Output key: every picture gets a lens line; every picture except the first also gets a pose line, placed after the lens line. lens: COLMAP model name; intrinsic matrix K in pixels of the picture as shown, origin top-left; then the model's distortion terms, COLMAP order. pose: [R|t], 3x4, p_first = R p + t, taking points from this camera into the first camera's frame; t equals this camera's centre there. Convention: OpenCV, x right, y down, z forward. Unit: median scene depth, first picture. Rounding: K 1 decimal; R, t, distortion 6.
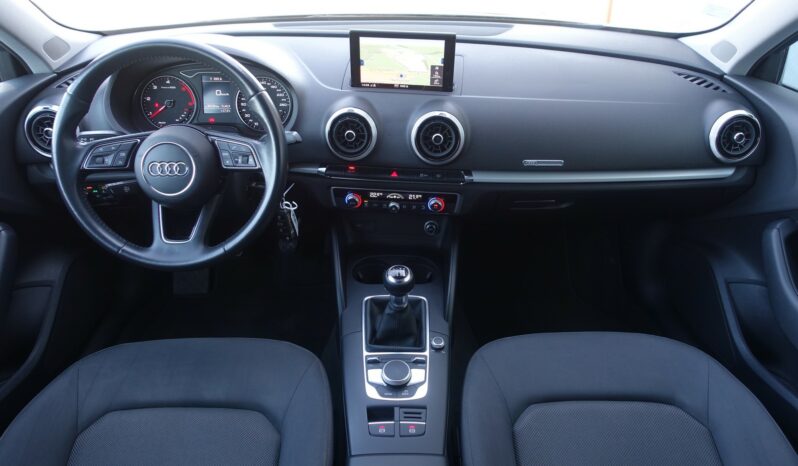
lens RADIAL K [[543.3, 0, 397.6], [0, 543.3, 230.7], [0, 0, 1]] dist [-0.006022, 0.004149]
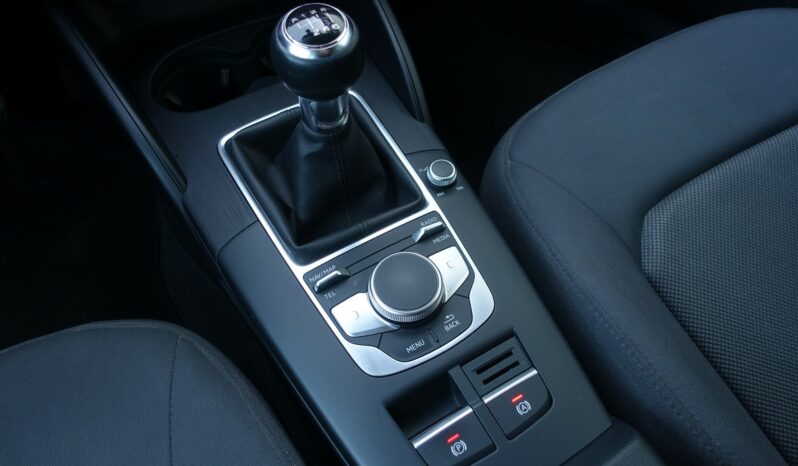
lens RADIAL K [[543.3, 0, 399.6], [0, 543.3, 236.0], [0, 0, 1]] dist [-0.006022, 0.004149]
pose [[0.869399, -0.418502, 0.262681, -0.083599], [0.298563, 0.868541, 0.395596, 0.068095], [-0.393707, -0.265504, 0.880058, 0.602361]]
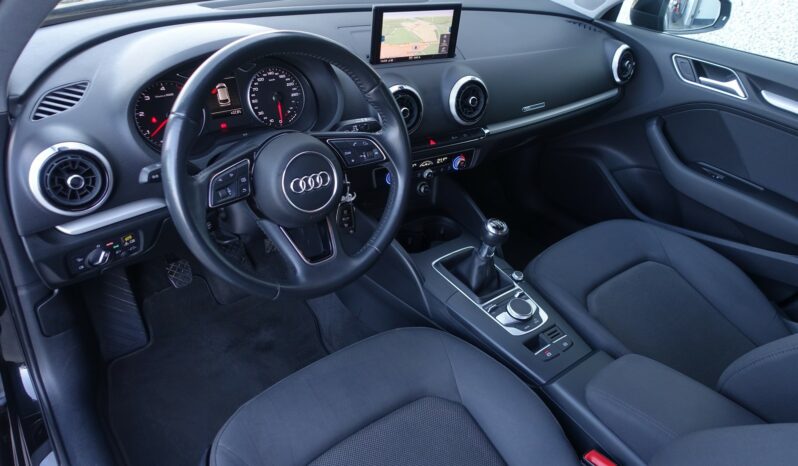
lens RADIAL K [[543.3, 0, 395.1], [0, 543.3, 231.3], [0, 0, 1]] dist [-0.006022, 0.004149]
pose [[0.803880, -0.288912, 0.519911, -0.681947], [0.251682, 0.957221, 0.142776, -0.110894], [-0.538919, 0.016077, 0.842204, 0.160240]]
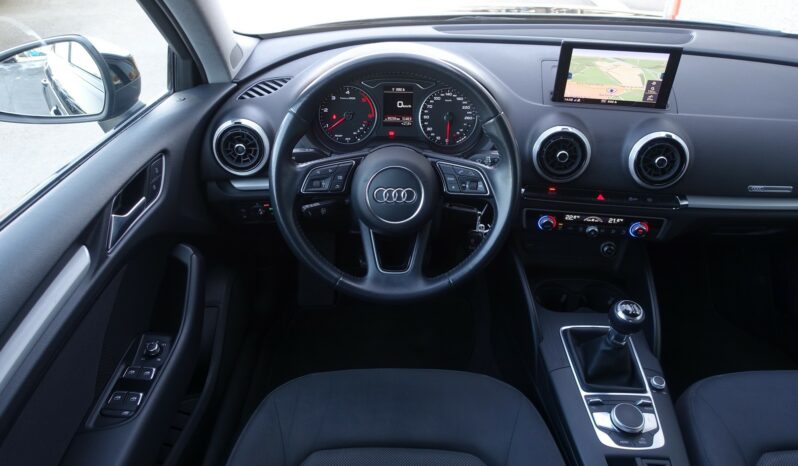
lens RADIAL K [[543.3, 0, 398.6], [0, 543.3, 230.5], [0, 0, 1]] dist [-0.006022, 0.004149]
pose [[0.999604, 0.016989, -0.022412, -0.339316], [-0.016479, 0.999606, 0.022712, -0.064572], [0.022789, -0.022334, 0.999491, 0.066990]]
